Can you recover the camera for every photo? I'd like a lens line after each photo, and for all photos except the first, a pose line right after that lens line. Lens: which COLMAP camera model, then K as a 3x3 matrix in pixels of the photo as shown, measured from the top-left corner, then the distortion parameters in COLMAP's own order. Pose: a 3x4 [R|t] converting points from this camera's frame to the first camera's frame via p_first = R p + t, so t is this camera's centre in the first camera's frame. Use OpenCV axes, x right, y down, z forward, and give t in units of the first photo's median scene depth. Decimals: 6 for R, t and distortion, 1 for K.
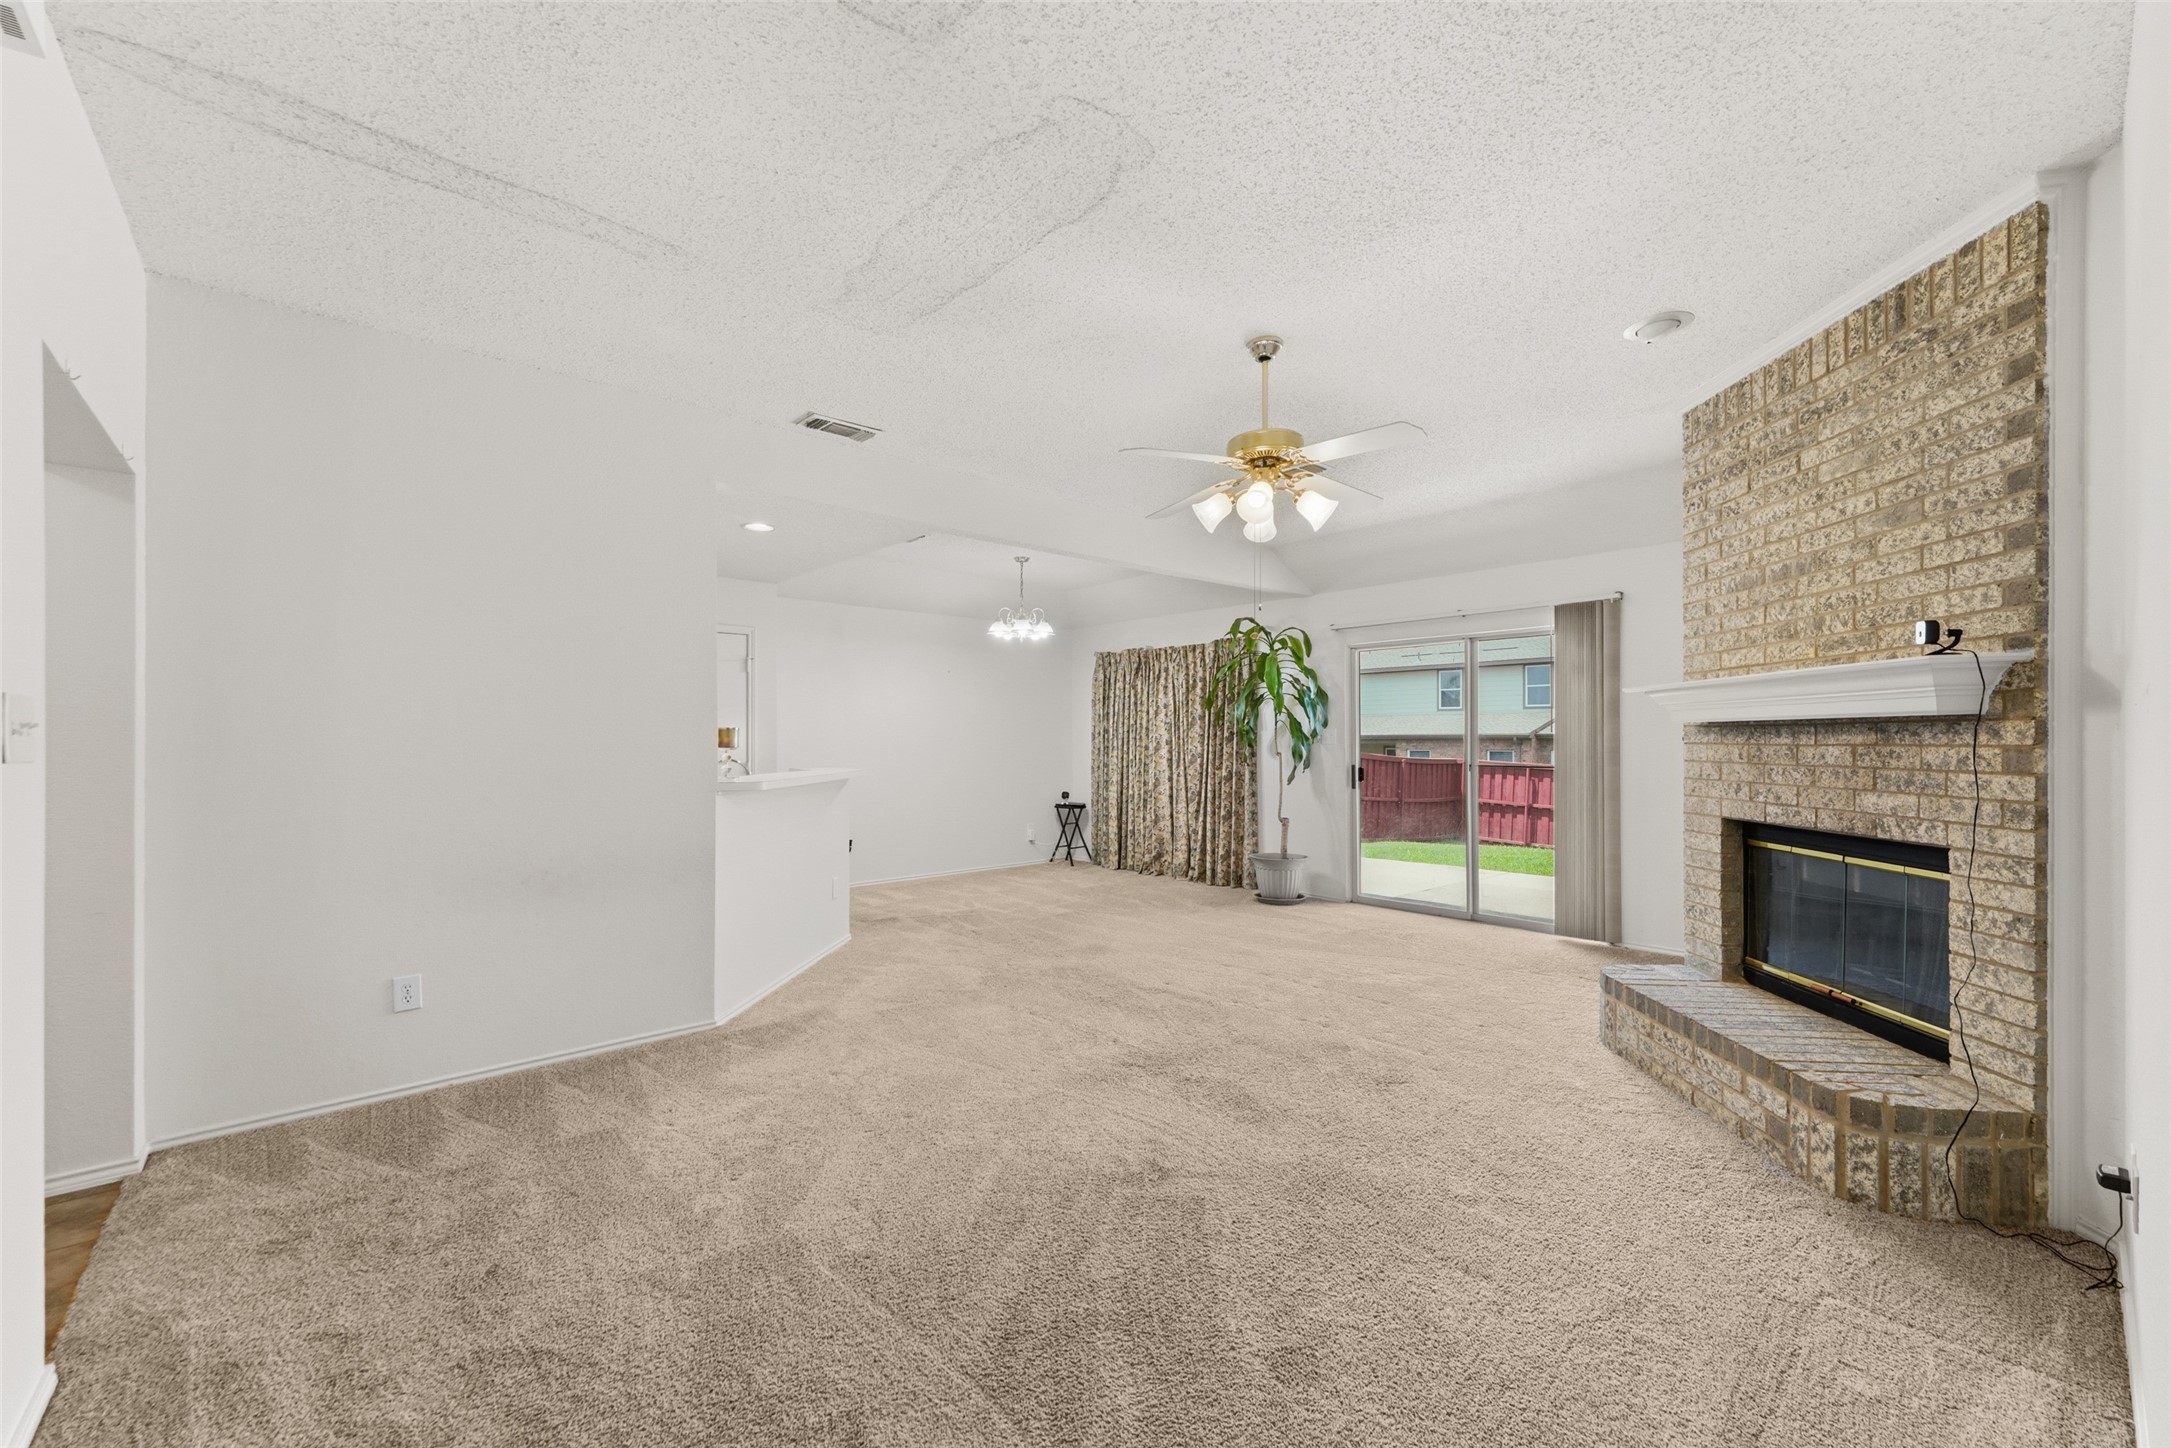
lens RADIAL K [[866.7, 0, 1070.0], [0, 866.7, 726.4], [0, 0, 1]] dist [-0.000459, -0.000246]
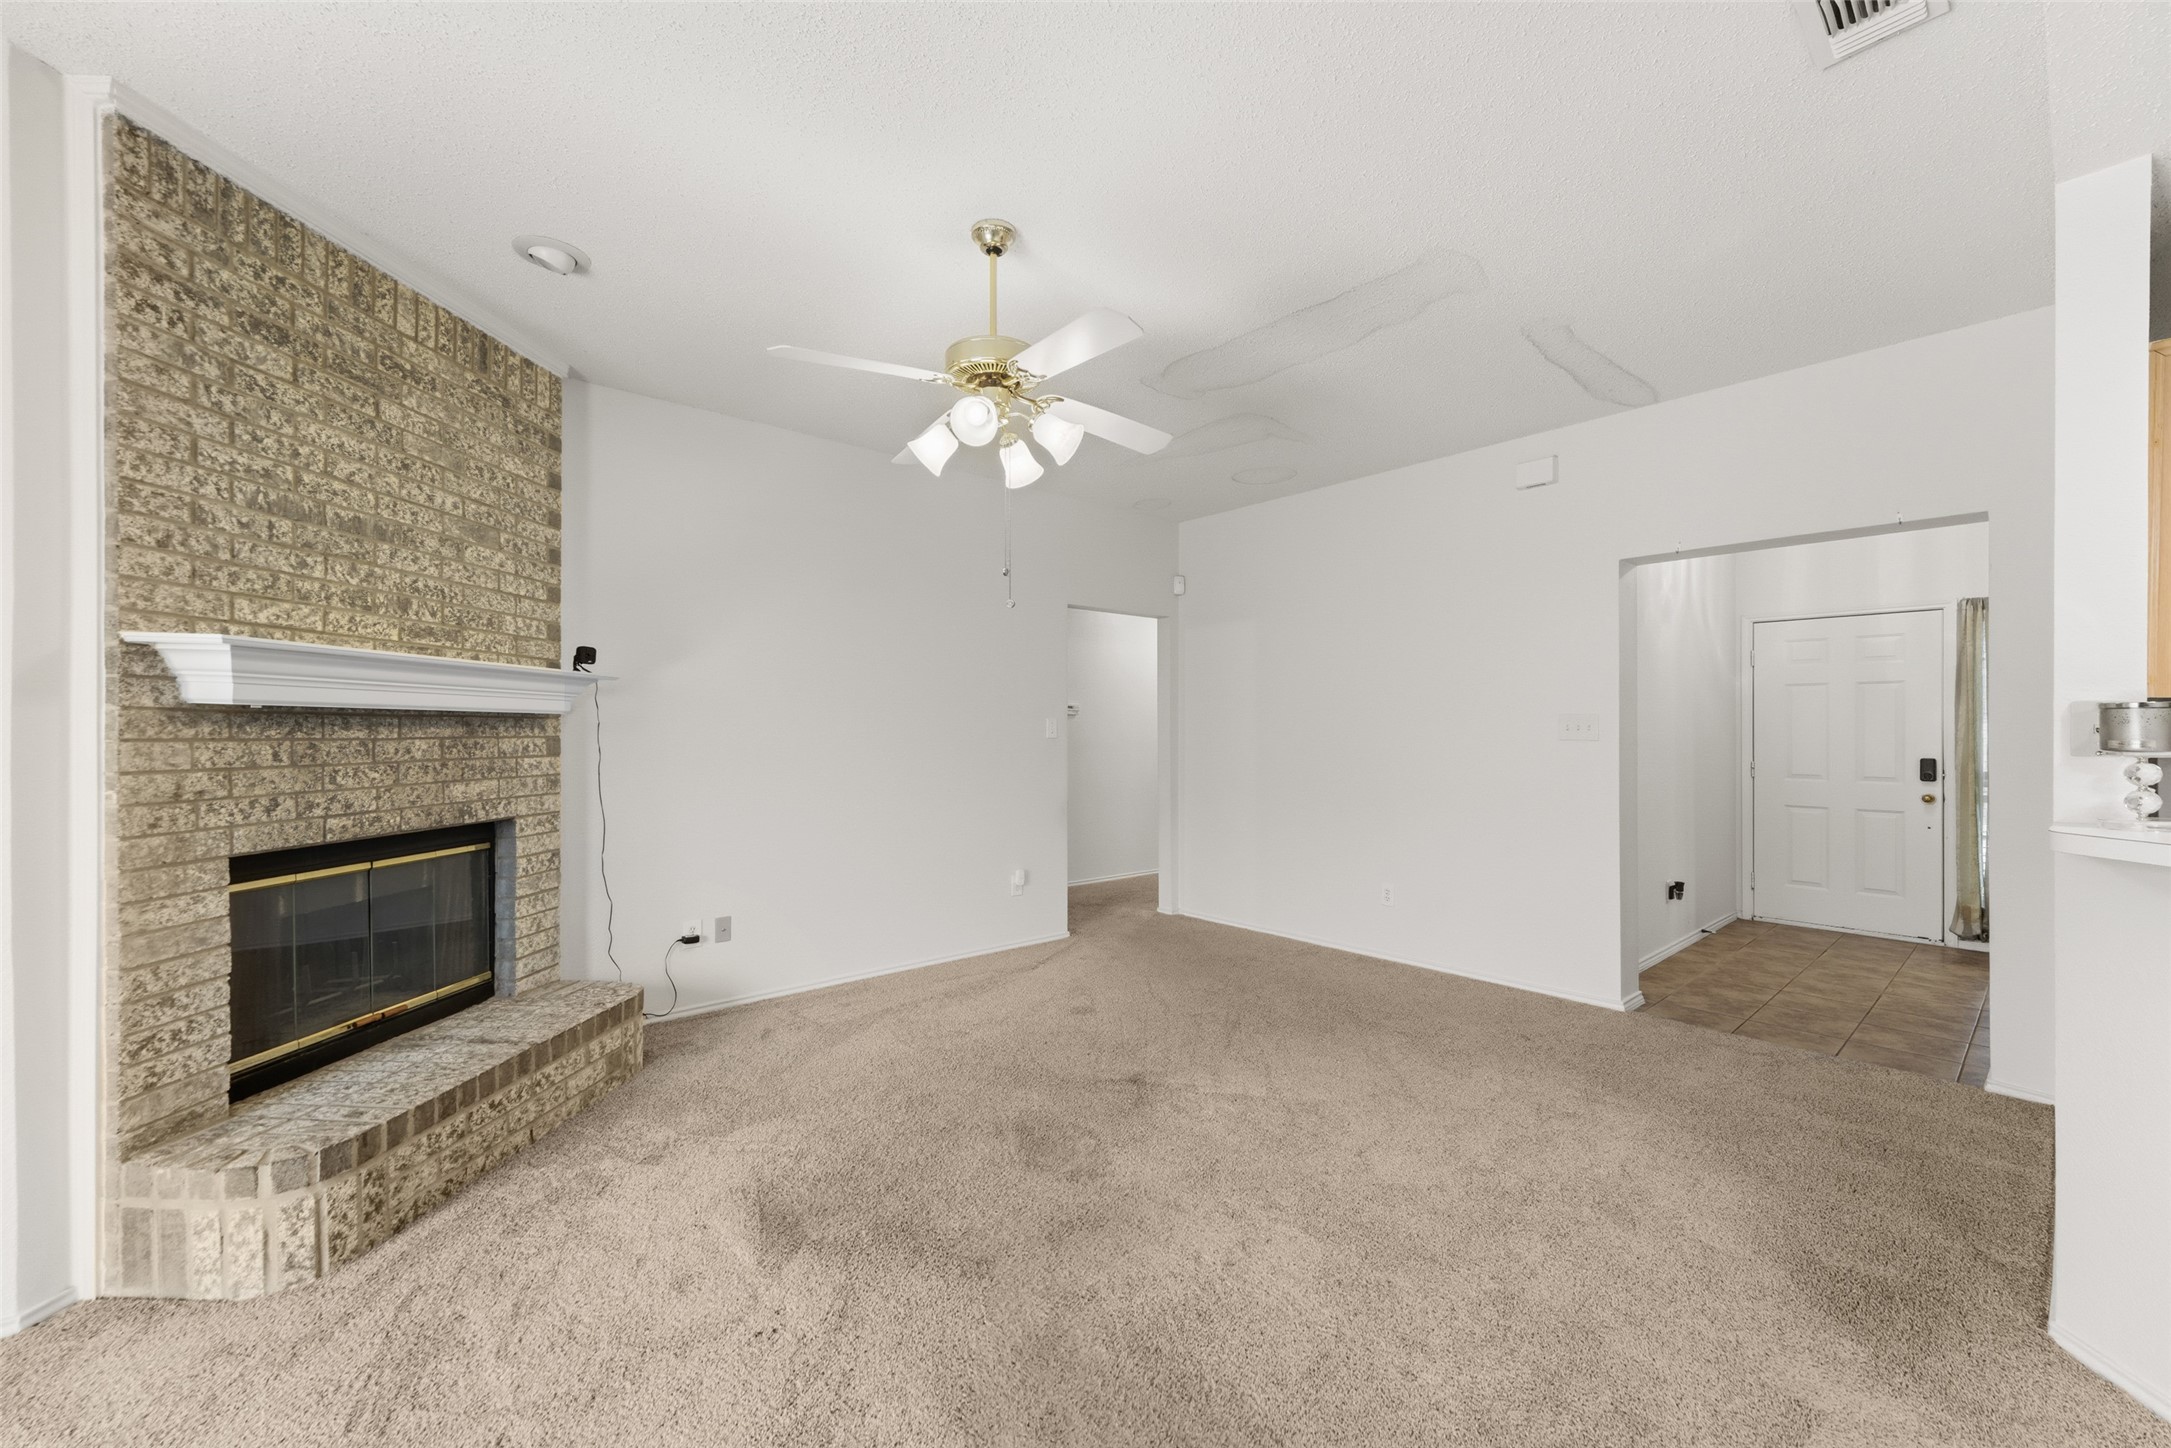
lens RADIAL K [[866.7, 0, 1081.7], [0, 866.7, 728.5], [0, 0, 1]] dist [-0.000459, -0.000246]
pose [[-0.999982, 0.001643, -0.005753, 0.072187], [0.001747, 0.999837, -0.017957, 0.012826], [0.005723, -0.017967, -0.999822, 0.858031]]
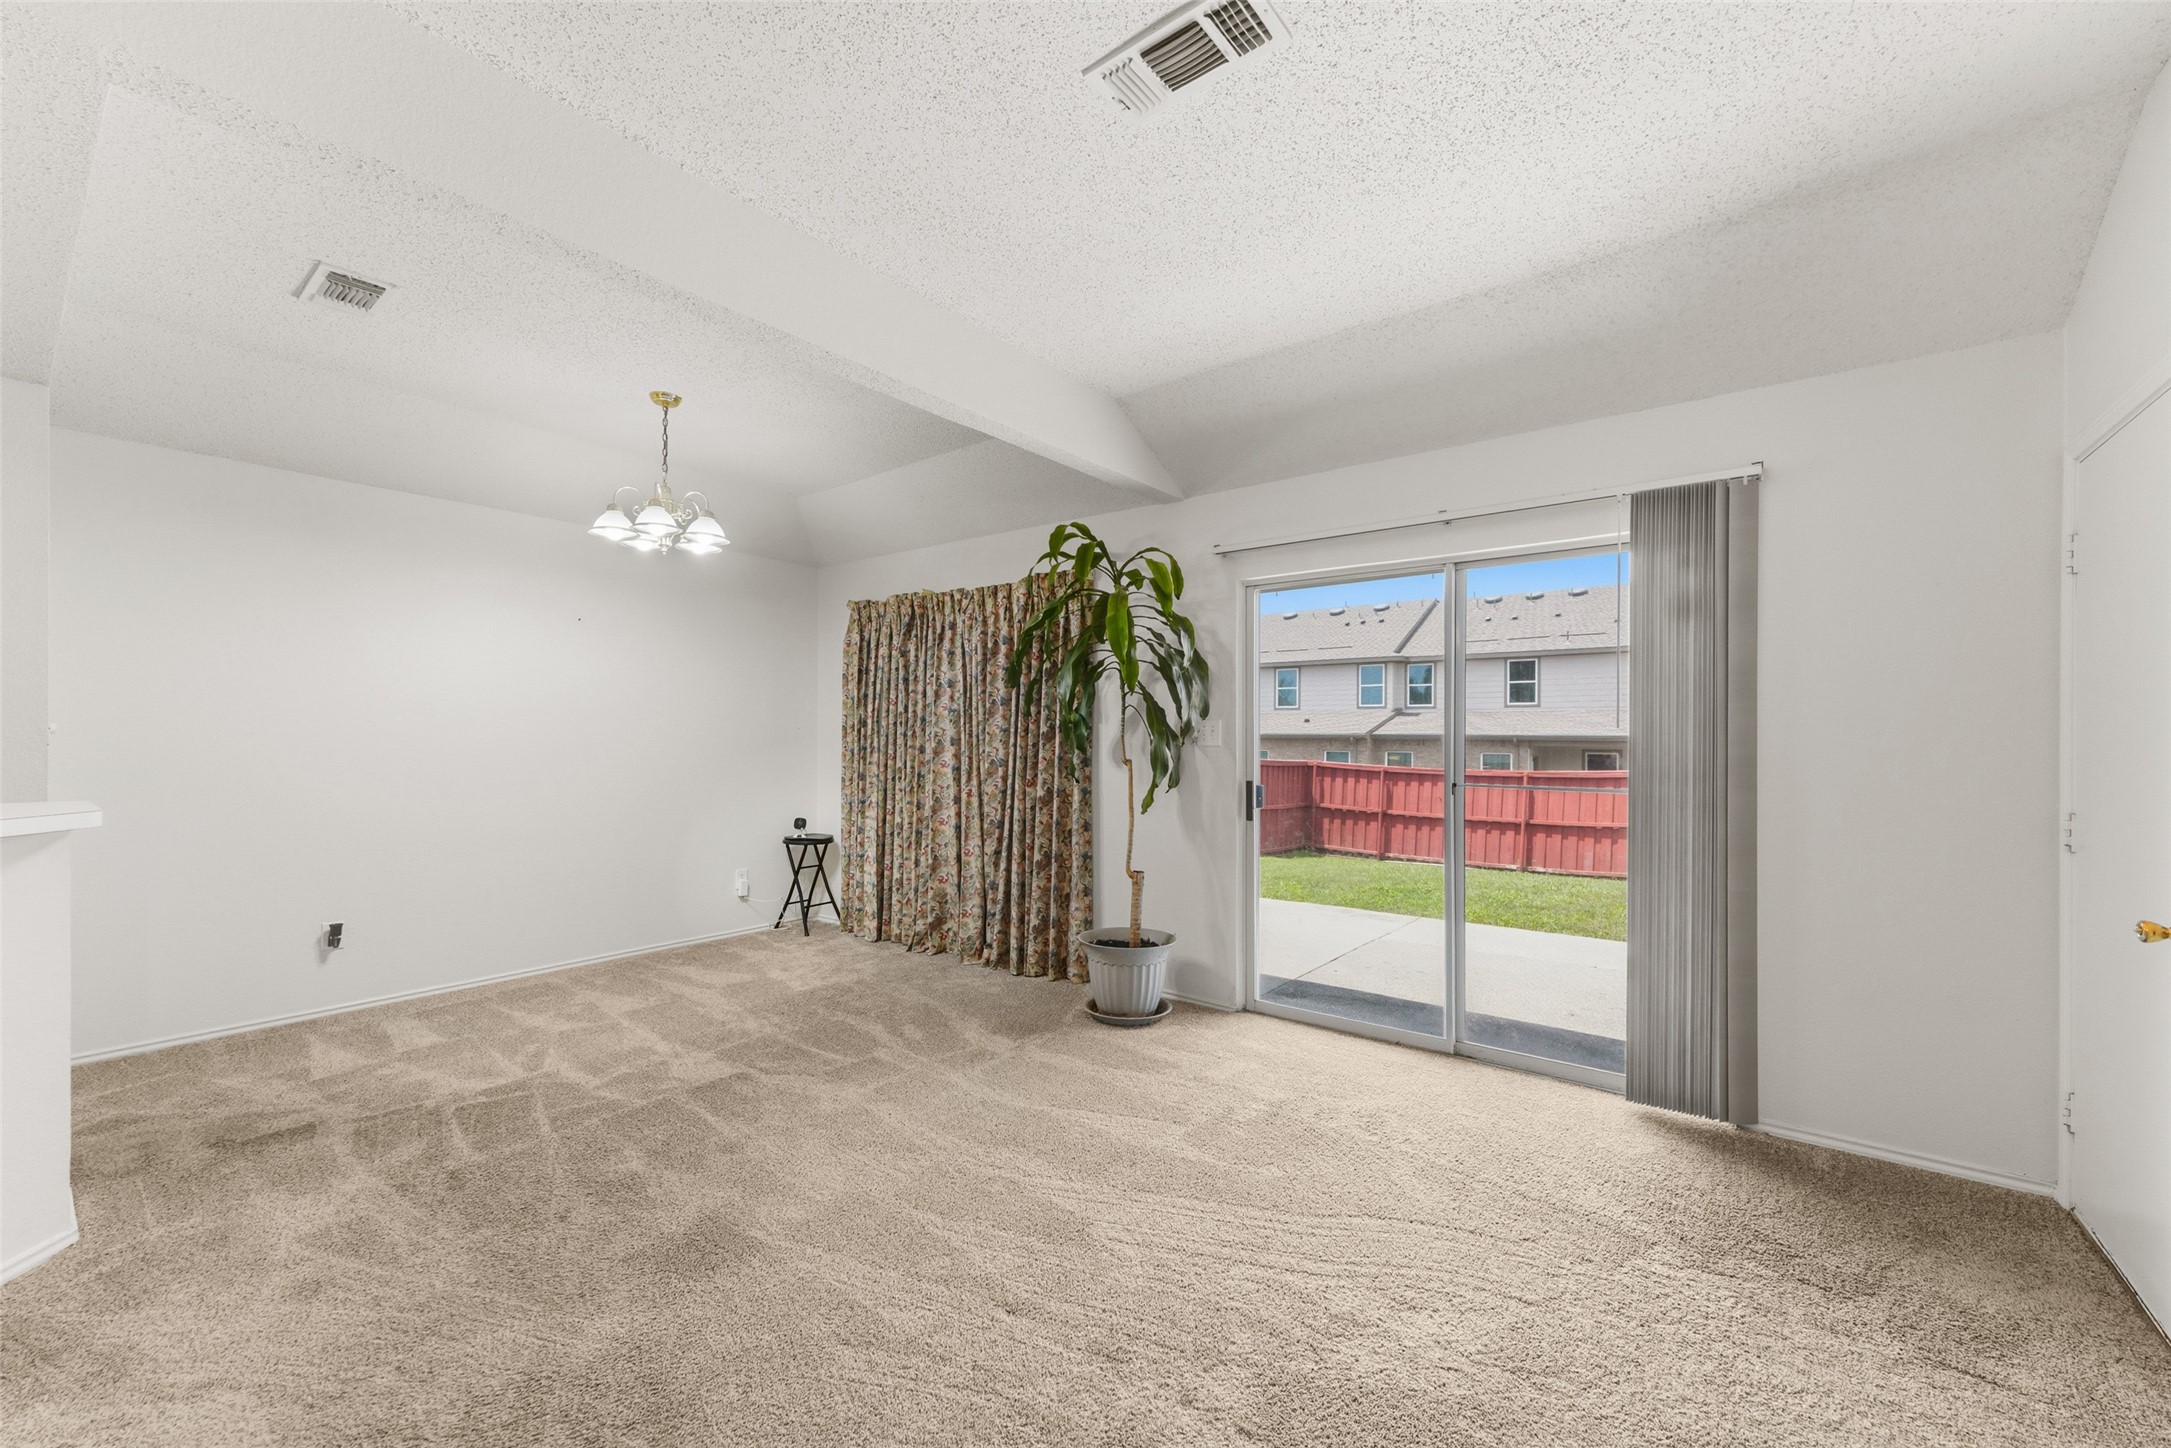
lens RADIAL K [[866.7, 0, 1070.9], [0, 866.7, 724.7], [0, 0, 1]] dist [-0.000459, -0.000246]
pose [[0.982846, 0.008652, 0.184225, 0.095314], [-0.008681, 0.999962, -0.000652, 0.006991], [-0.184223, -0.000959, 0.982884, 0.434358]]
